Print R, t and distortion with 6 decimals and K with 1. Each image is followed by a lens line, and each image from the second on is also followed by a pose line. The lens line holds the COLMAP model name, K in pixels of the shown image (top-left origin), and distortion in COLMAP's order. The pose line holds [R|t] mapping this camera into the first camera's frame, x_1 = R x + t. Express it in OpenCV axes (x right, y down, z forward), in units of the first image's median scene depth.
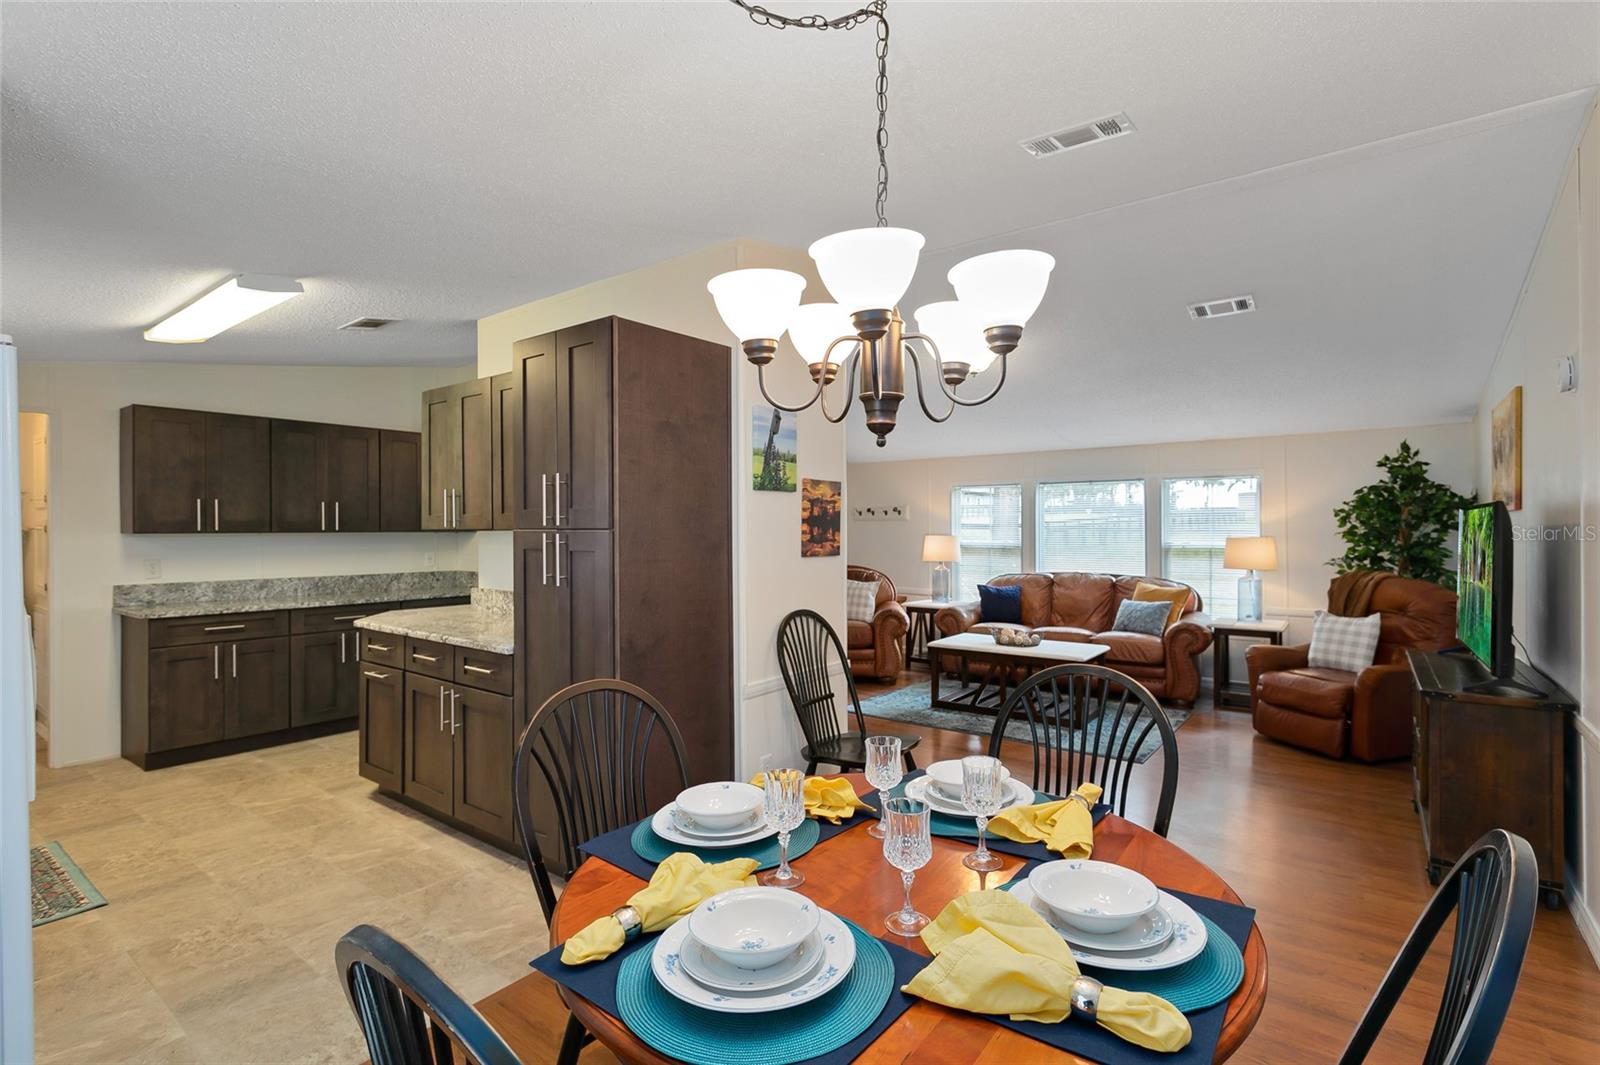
lens RADIAL K [[763.5, 0, 807.3], [0, 763.5, 520.3], [0, 0, 1]] dist [-0.008789, 0.001649]
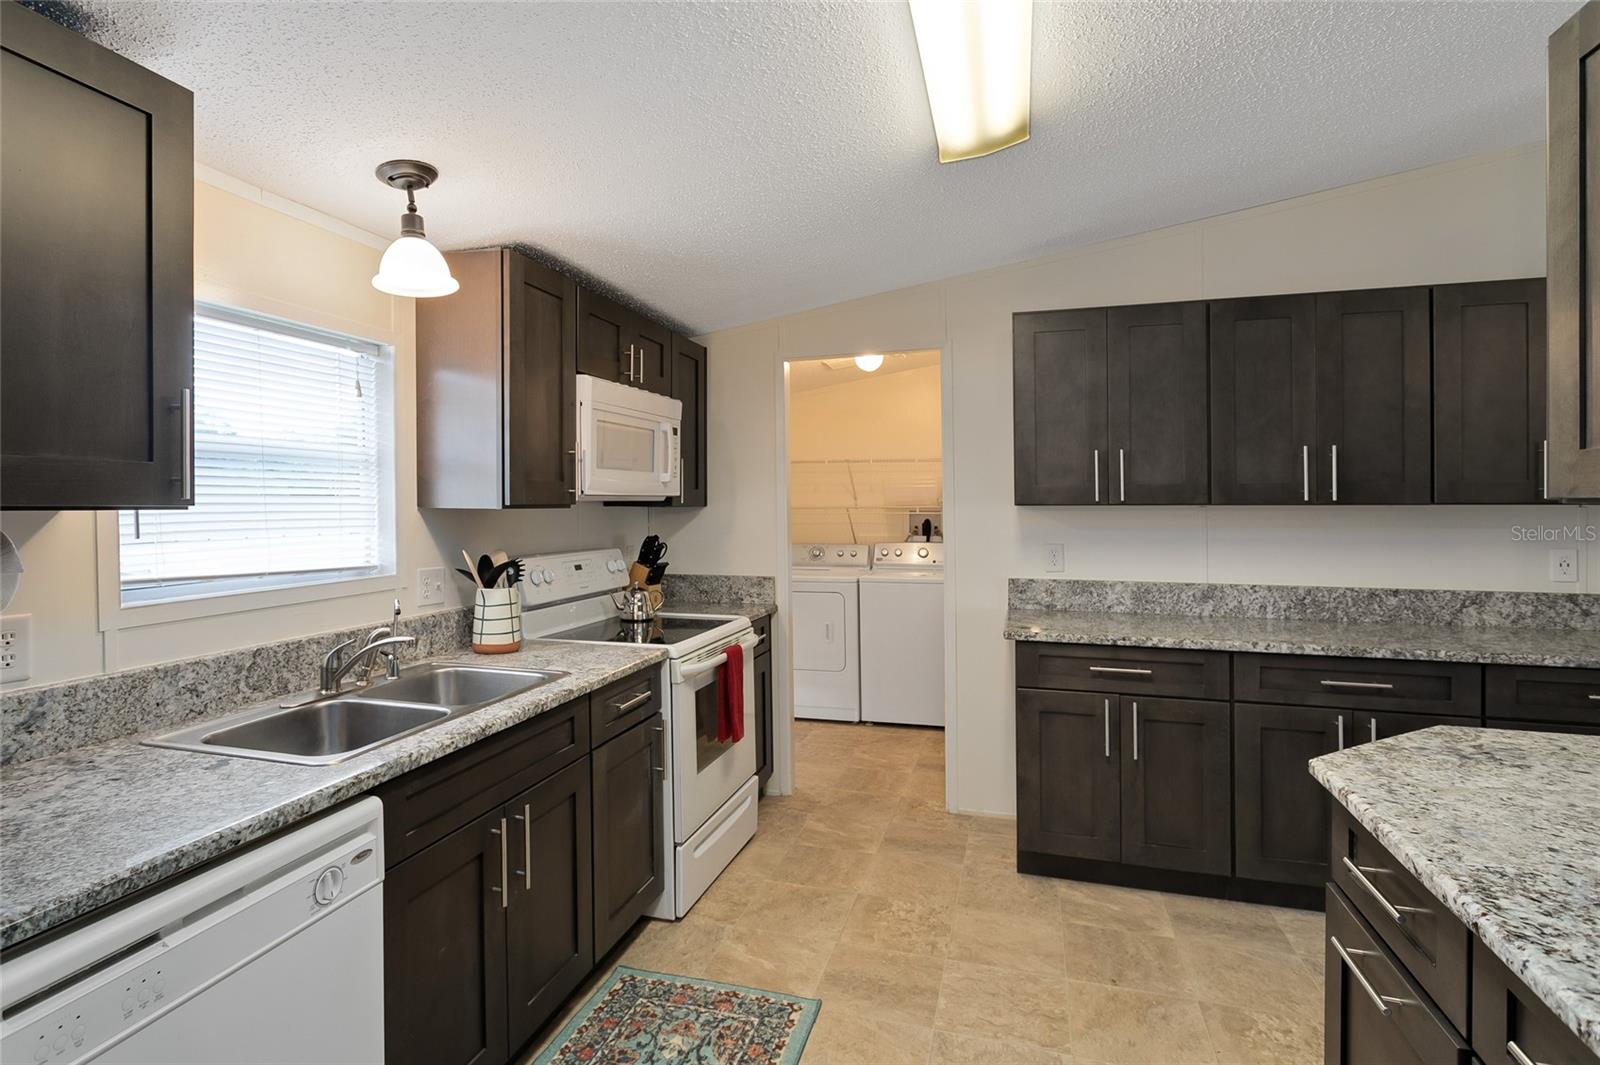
lens RADIAL K [[829.6, 0, 747.6], [0, 829.6, 506.1], [0, 0, 1]] dist [-0.001067, -0.000163]
pose [[0.338006, 0.003201, -0.941138, -0.189538], [0.011885, 0.999900, 0.007669, 0.006444], [0.941069, -0.013778, 0.337934, 0.365853]]
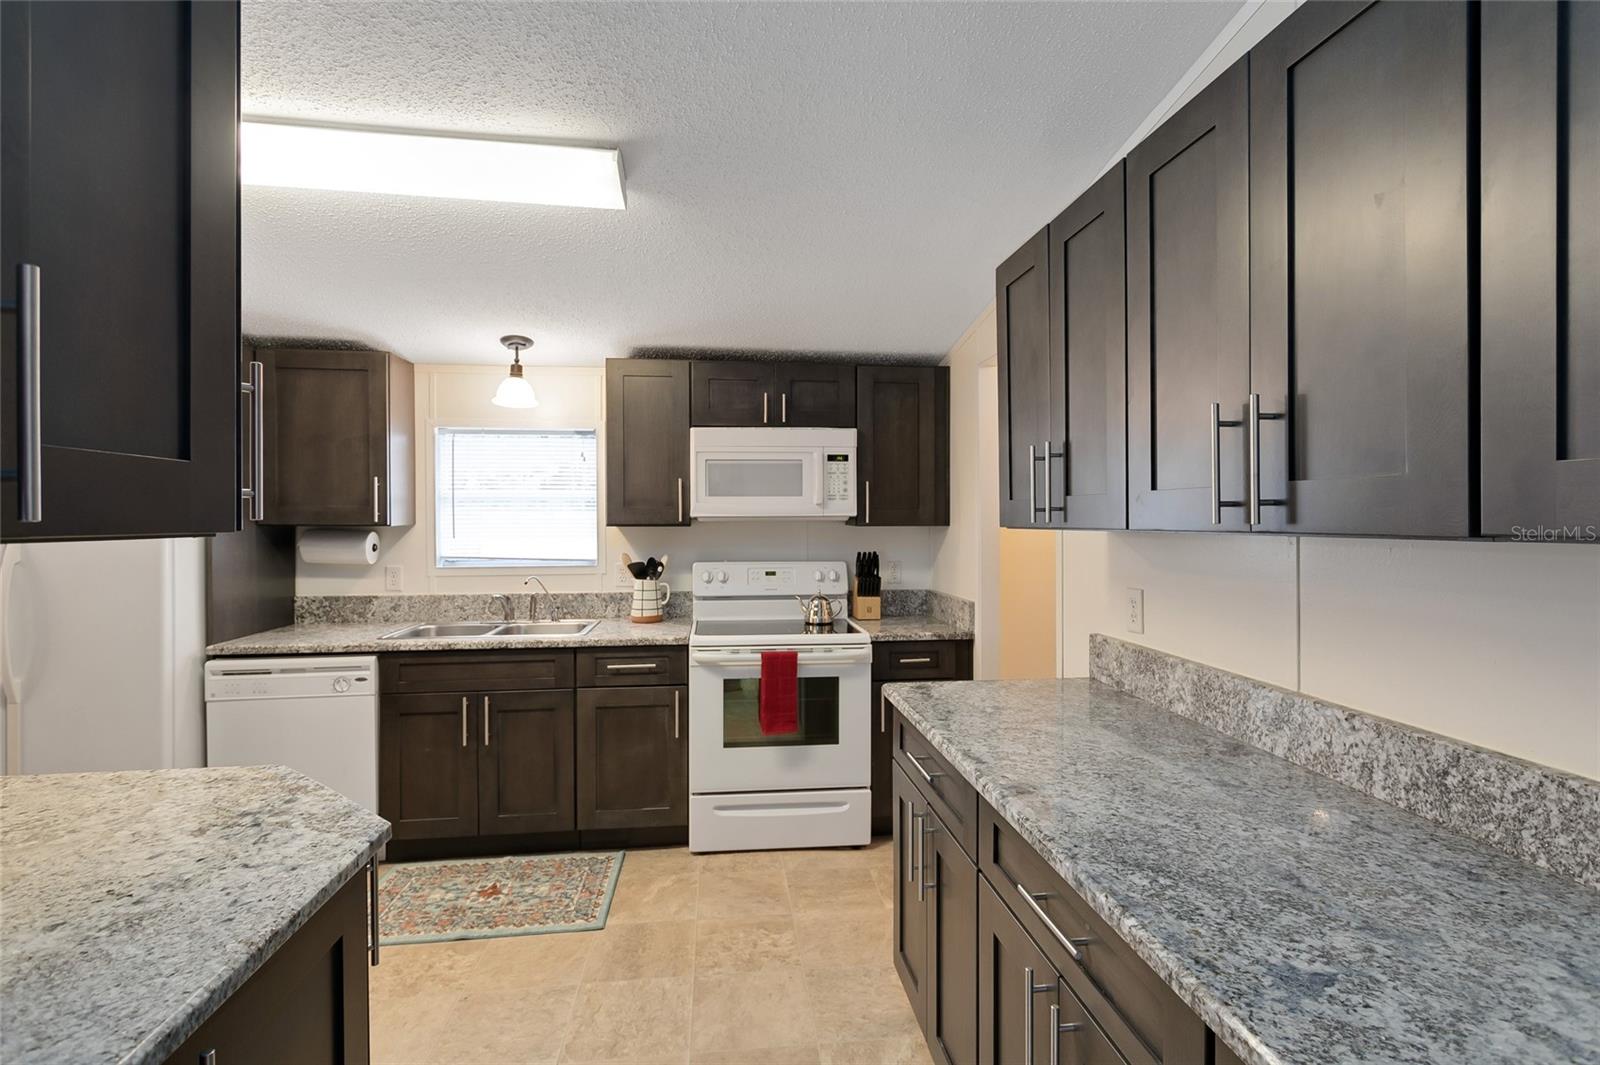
lens RADIAL K [[763.5, 0, 804.0], [0, 763.5, 523.8], [0, 0, 1]] dist [-0.008789, 0.001649]
pose [[-0.724257, 0.004764, -0.689513, -0.360049], [0.009370, 0.999952, -0.002933, 0.011559], [0.689466, -0.008585, -0.724267, 1.073744]]
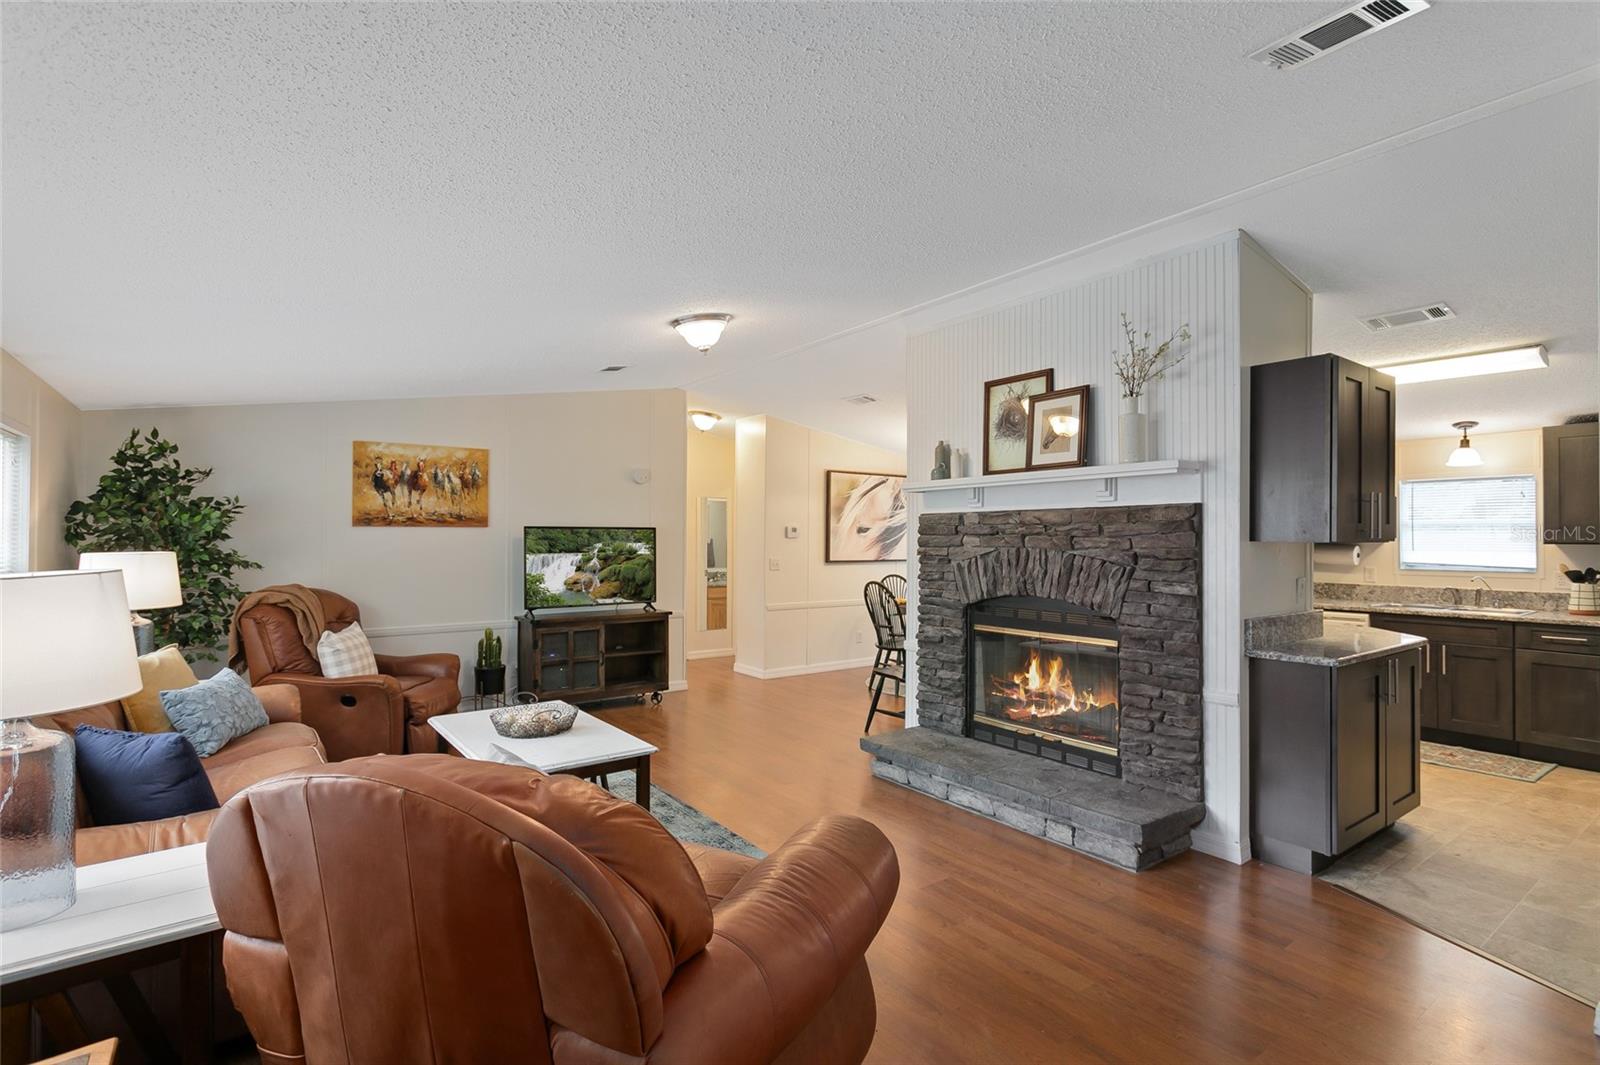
lens RADIAL K [[763.5, 0, 781.5], [0, 763.5, 530.2], [0, 0, 1]] dist [-0.008789, 0.001649]
pose [[-0.951797, -0.001629, 0.306725, -0.084784], [-0.007666, 0.999800, -0.018478, 0.017251], [-0.306633, -0.019939, -0.951619, 1.652437]]
